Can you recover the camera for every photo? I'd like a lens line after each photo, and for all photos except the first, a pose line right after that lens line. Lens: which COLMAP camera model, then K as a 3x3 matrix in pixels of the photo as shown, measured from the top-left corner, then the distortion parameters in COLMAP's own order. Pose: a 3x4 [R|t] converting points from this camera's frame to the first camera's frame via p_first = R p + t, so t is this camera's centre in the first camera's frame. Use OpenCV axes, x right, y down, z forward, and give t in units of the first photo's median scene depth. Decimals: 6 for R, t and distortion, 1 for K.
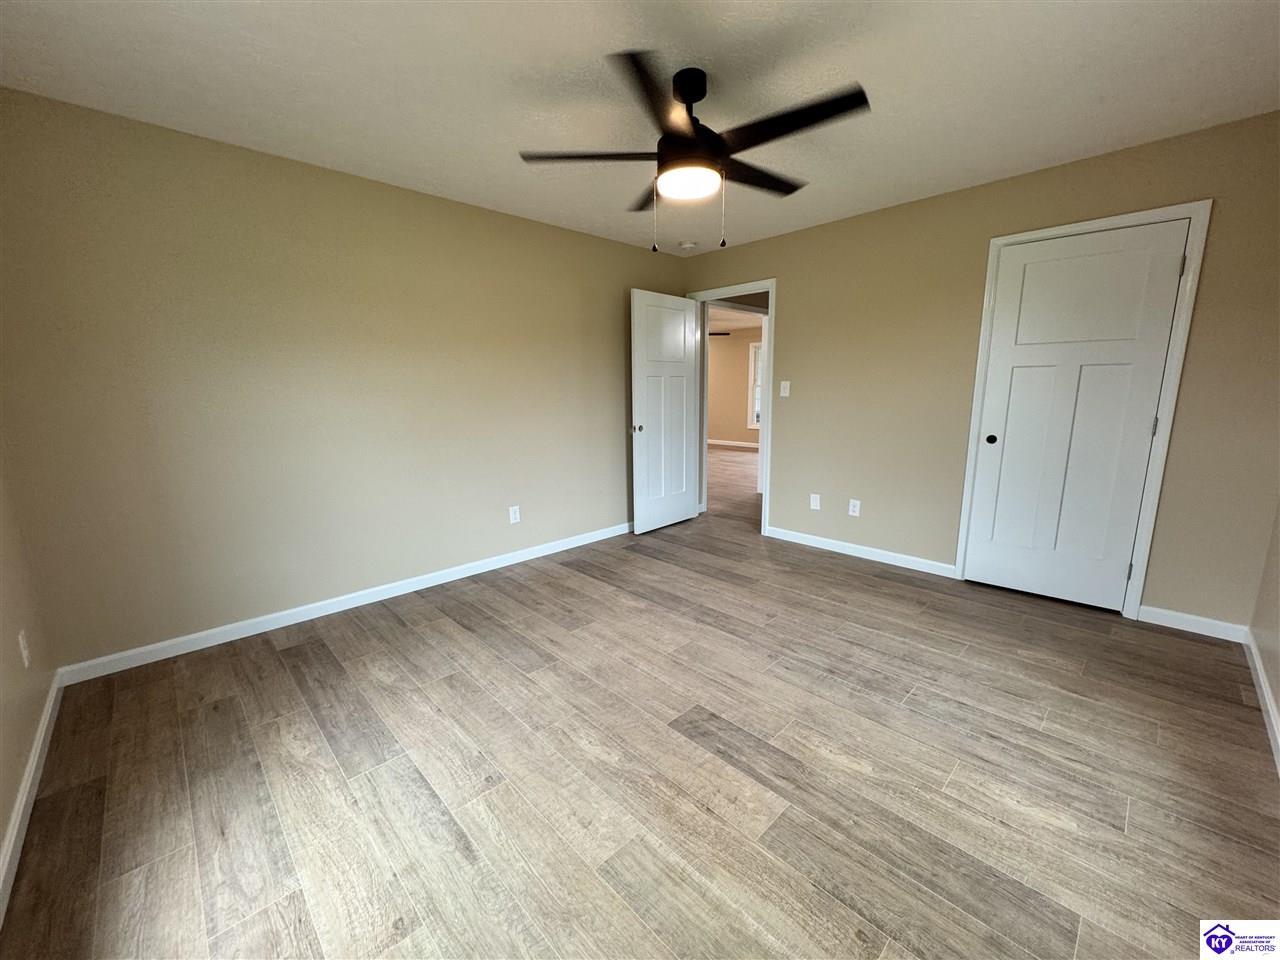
lens RADIAL K [[509.9, 0, 641.0], [0, 509.9, 481.0], [0, 0, 1]] dist [-0.003021, 0.000155]
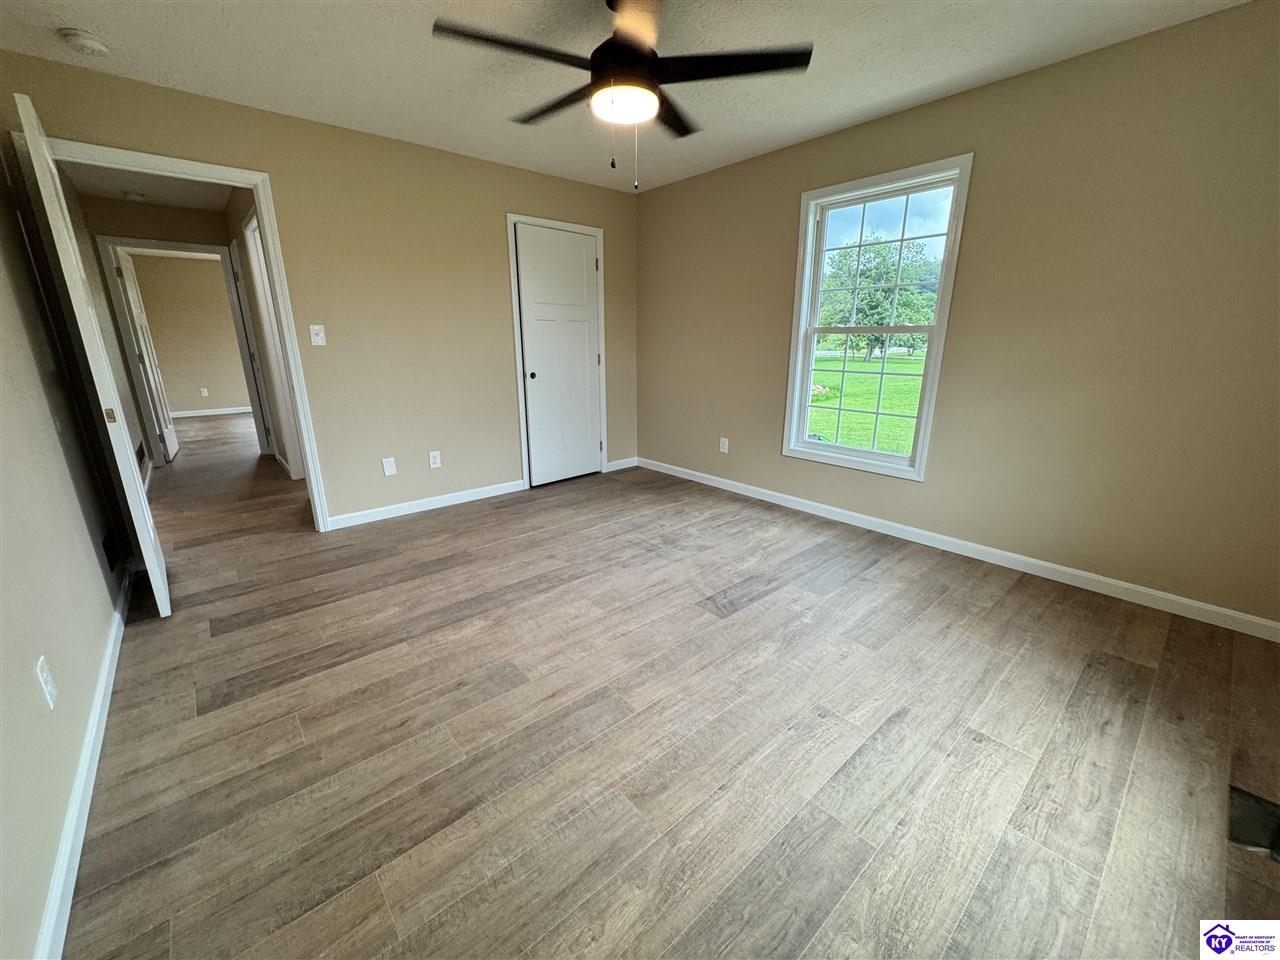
lens RADIAL K [[499.4, 0, 652.4], [0, 499.4, 477.4], [0, 0, 1]] dist [0.000322, 0.000087]
pose [[0.052054, -0.258877, 0.964507, -0.725250], [0.179048, 0.952585, 0.246014, -0.111373], [-0.982462, 0.159887, 0.095937, 0.726653]]
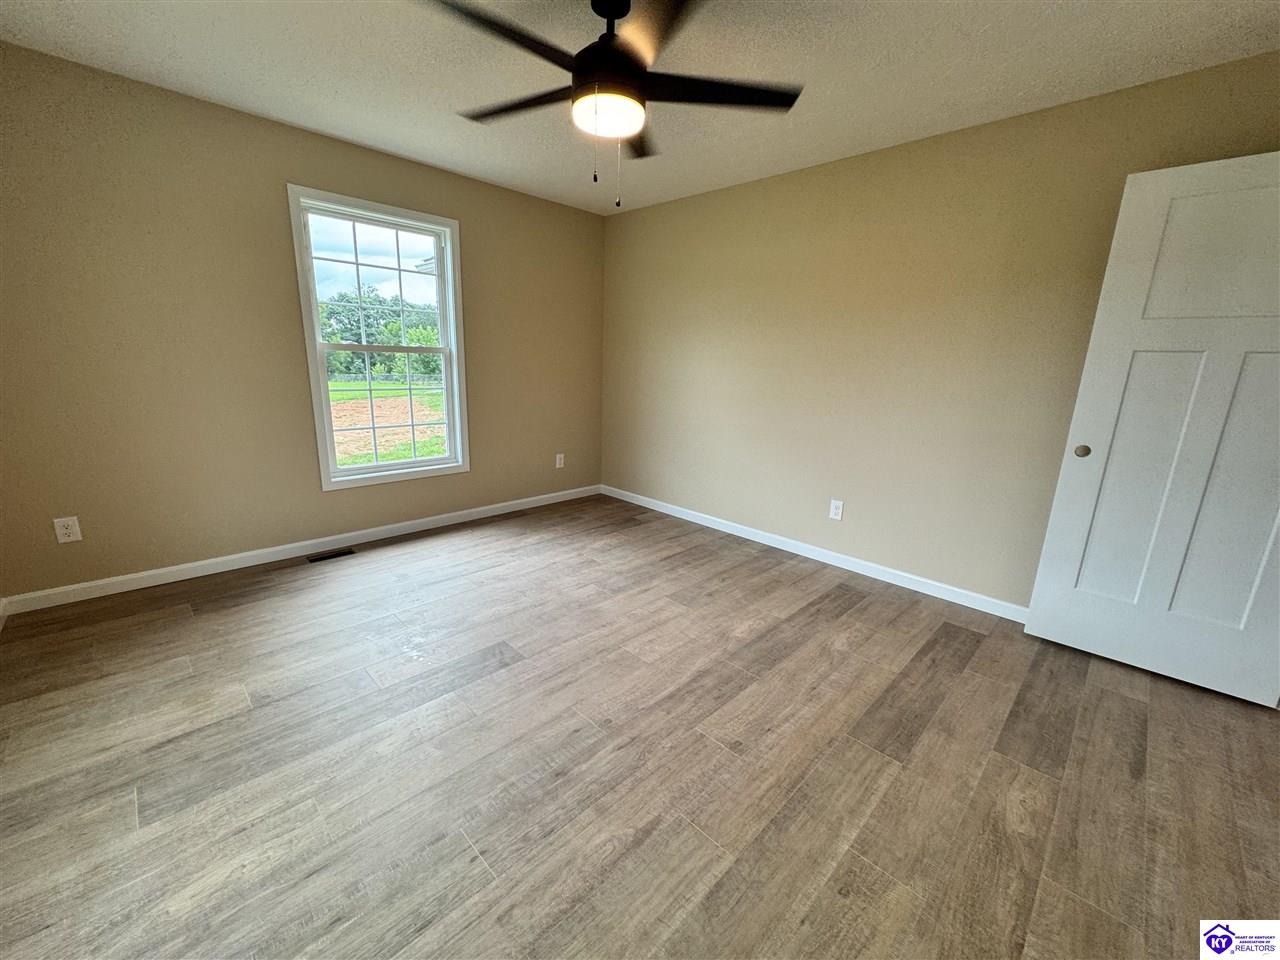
lens RADIAL K [[519.3, 0, 655.9], [0, 519.3, 488.0], [0, 0, 1]] dist [-0.001712, -0.000181]
pose [[0.020702, 0.249350, -0.968192, 0.830760], [-0.212017, 0.947470, 0.239479, -0.163355], [0.977047, 0.200315, 0.072481, 0.864633]]
